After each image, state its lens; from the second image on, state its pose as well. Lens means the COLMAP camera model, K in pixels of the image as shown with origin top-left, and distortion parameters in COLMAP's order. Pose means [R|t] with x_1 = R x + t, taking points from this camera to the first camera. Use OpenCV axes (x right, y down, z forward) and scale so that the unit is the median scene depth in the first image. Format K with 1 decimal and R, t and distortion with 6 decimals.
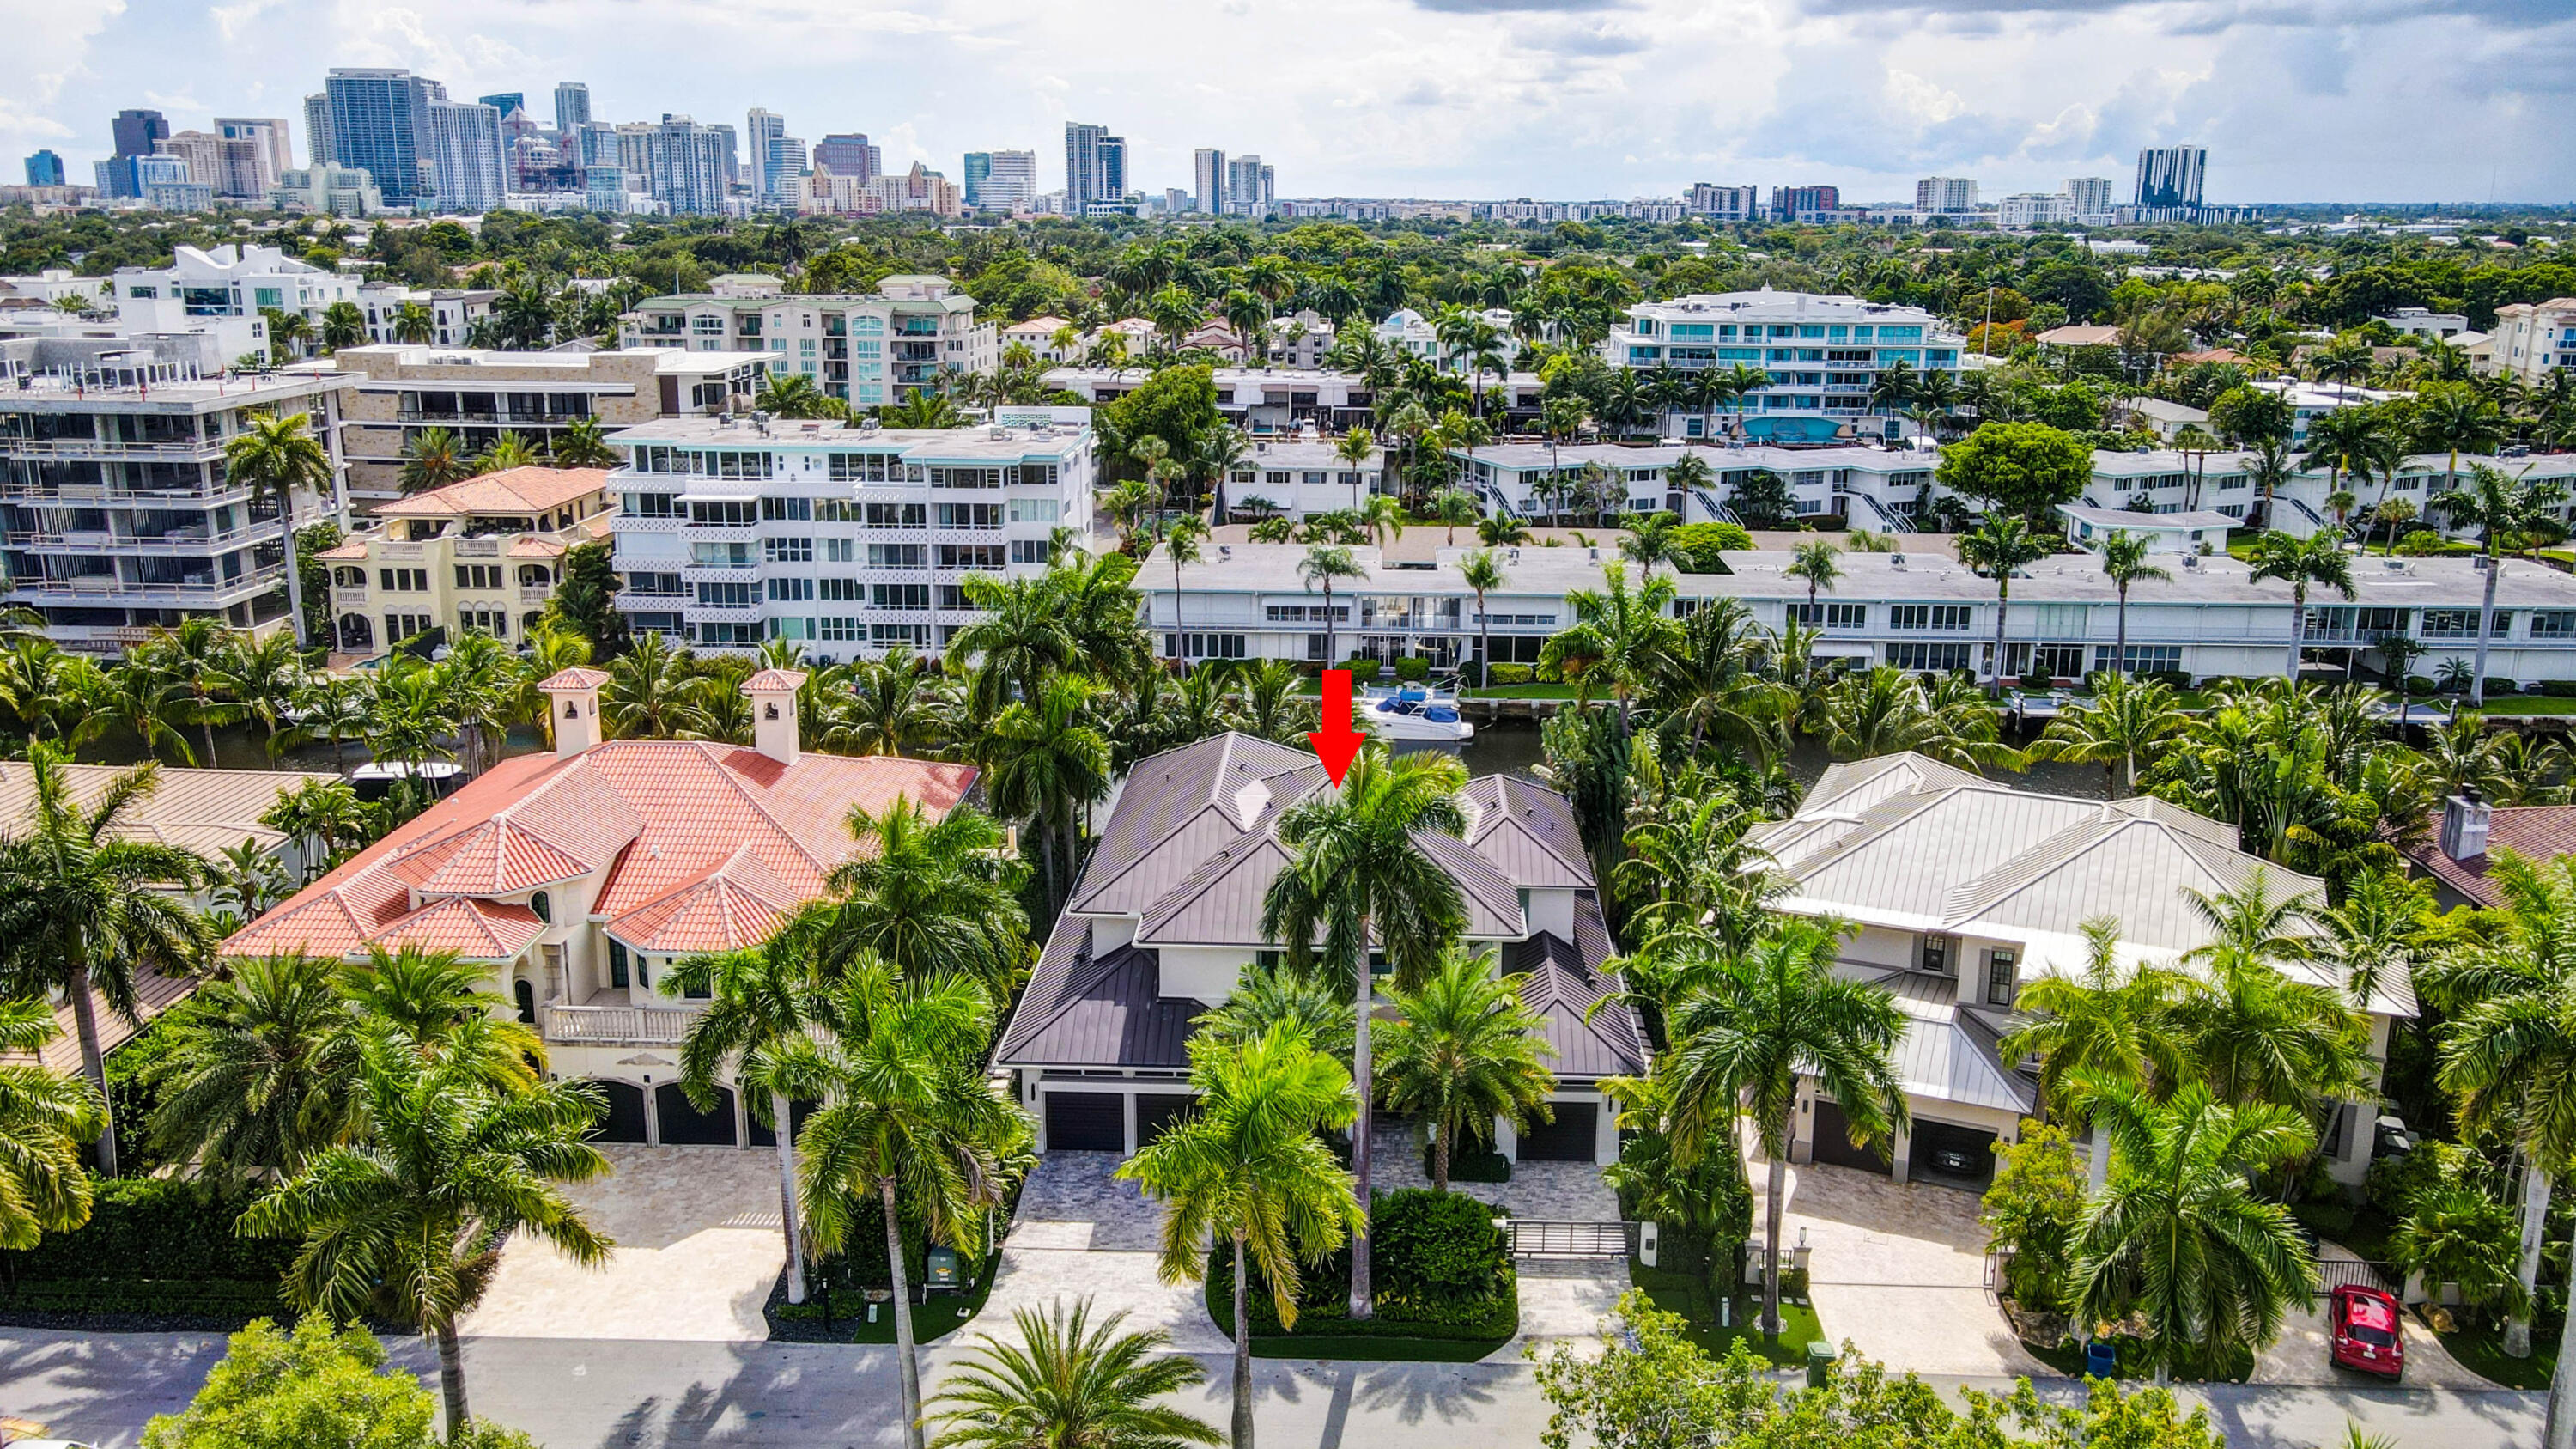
lens RADIAL K [[1936.0, 0, 1286.3], [0, 1936.0, 886.5], [0, 0, 1]] dist [-0.008468, 0.059675]
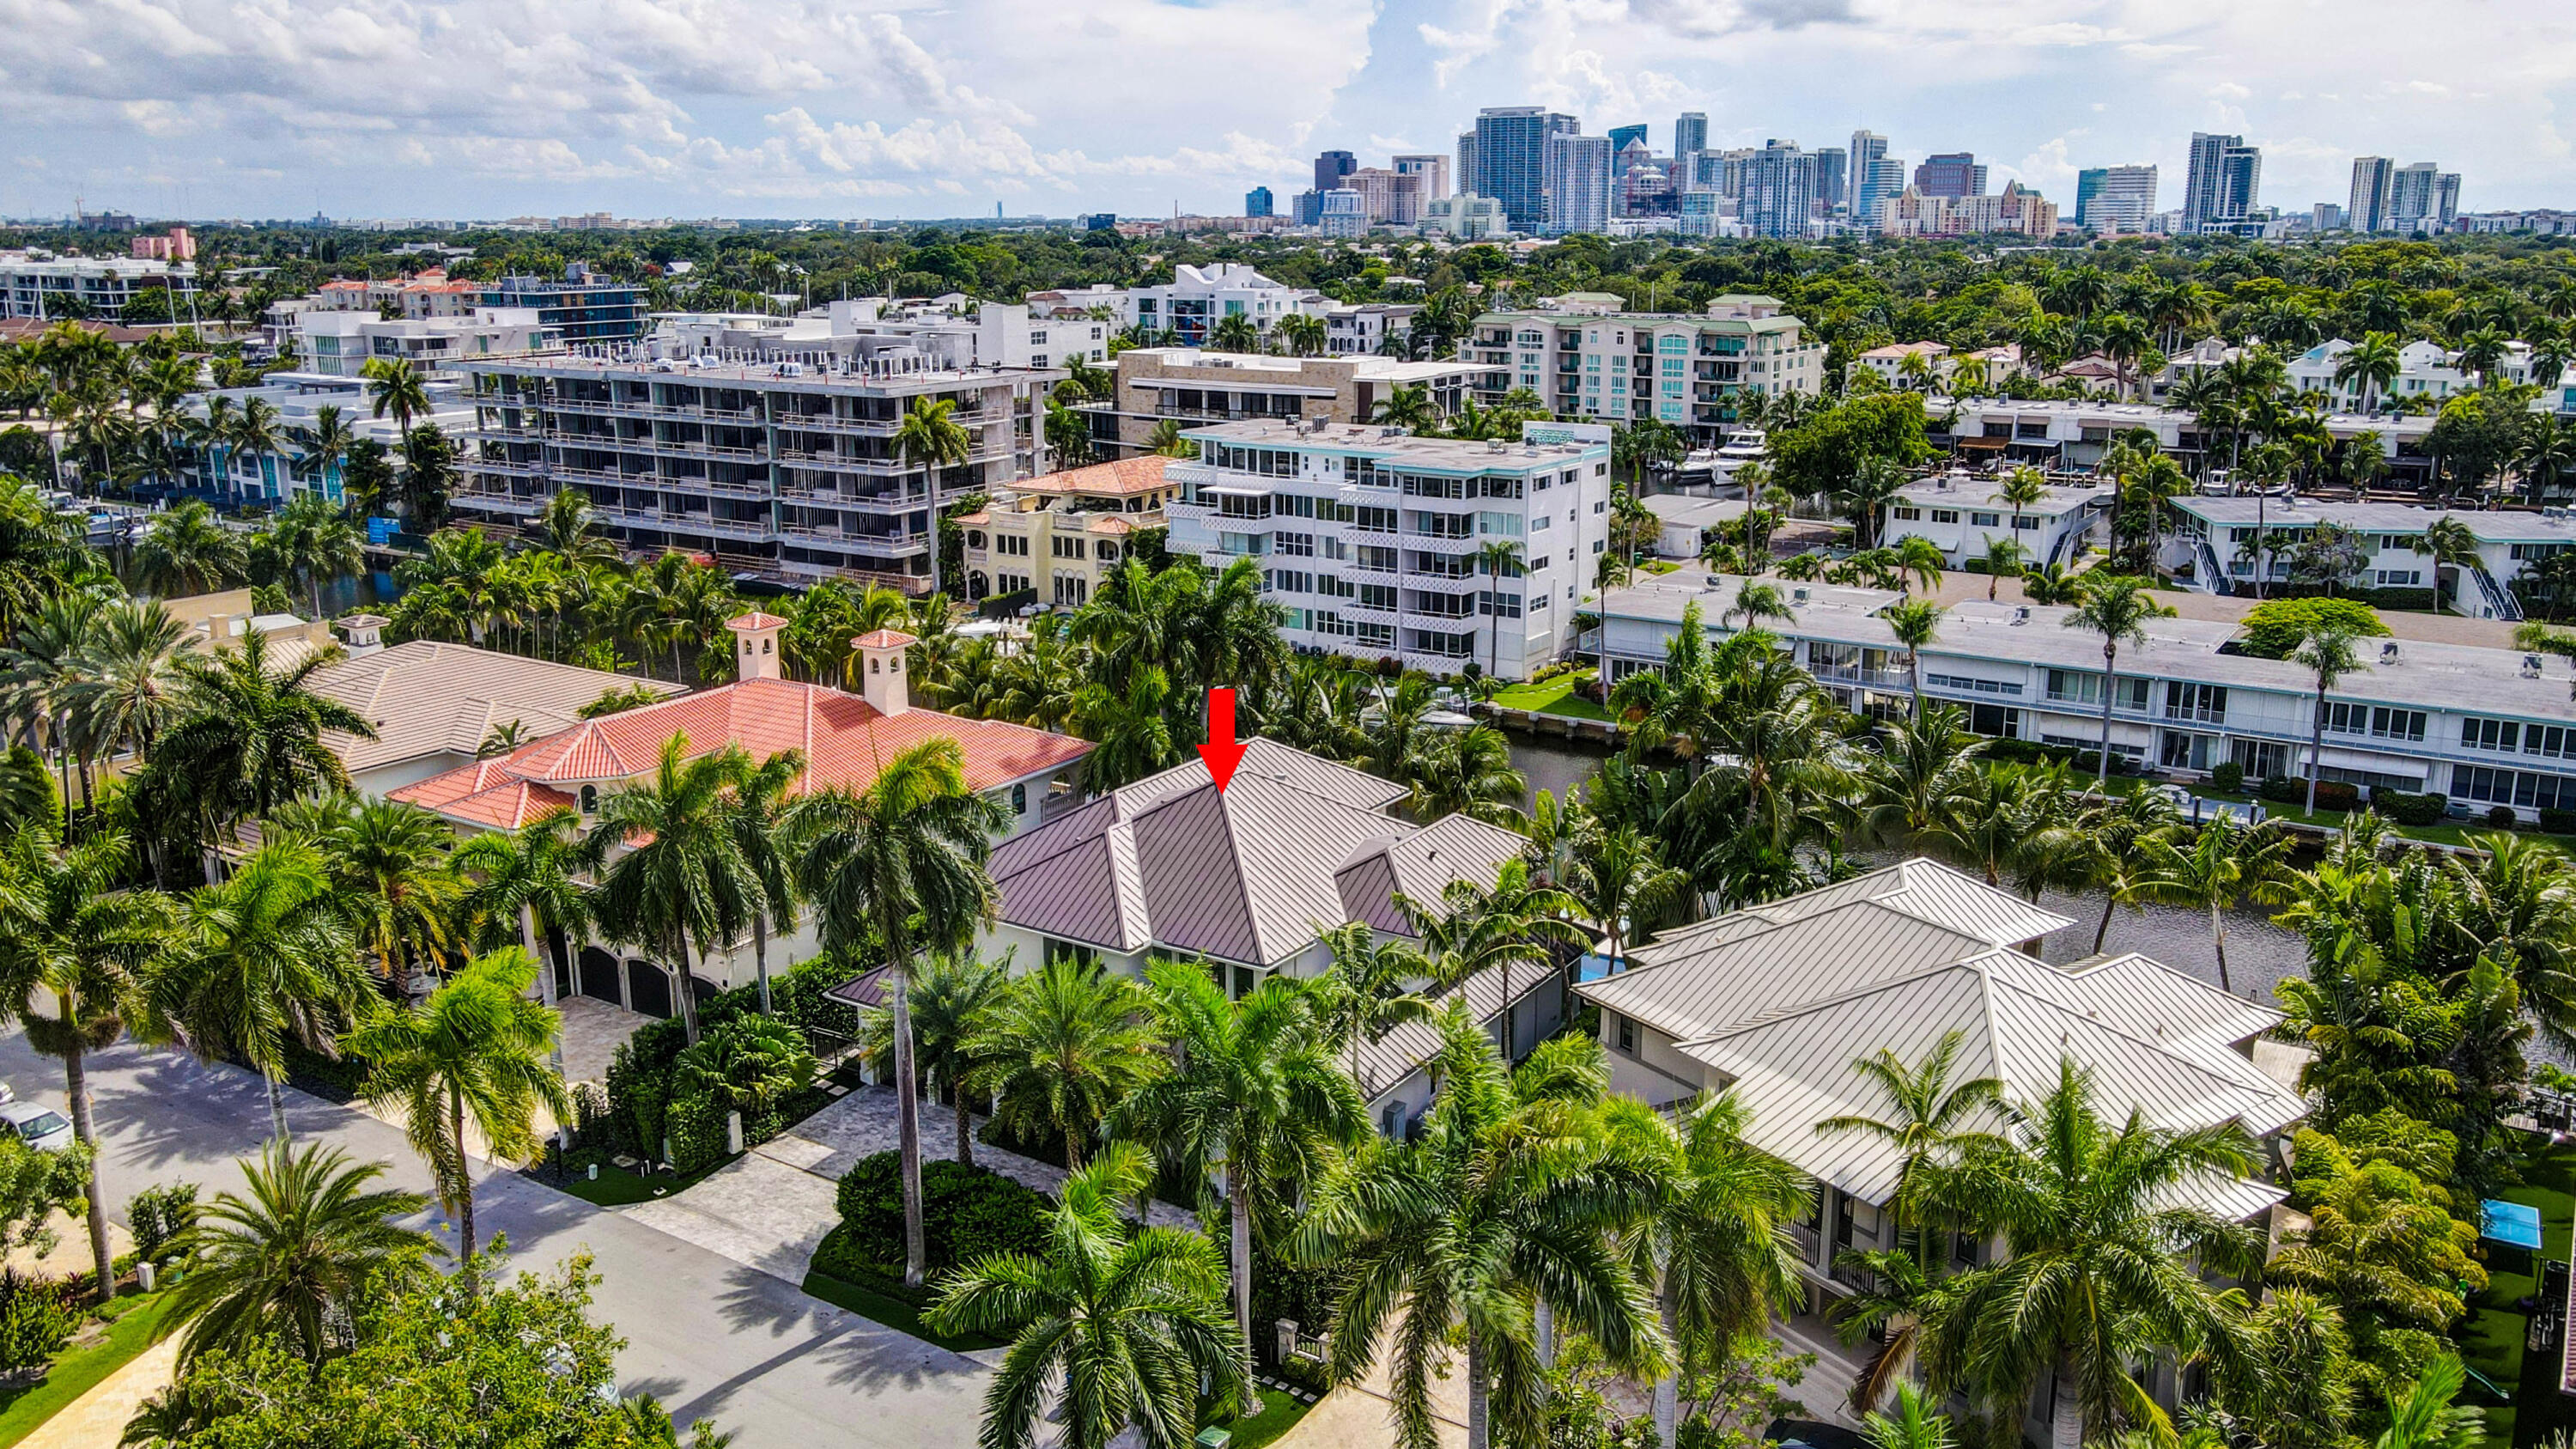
lens RADIAL K [[1964.3, 0, 1285.9], [0, 1964.3, 834.9], [0, 0, 1]] dist [-0.000452, 0.078874]
pose [[0.866247, 0.147508, -0.477344, 0.192634], [-0.165985, 0.986122, 0.003513, -0.014152], [0.471238, 0.076189, 0.878709, 0.045806]]
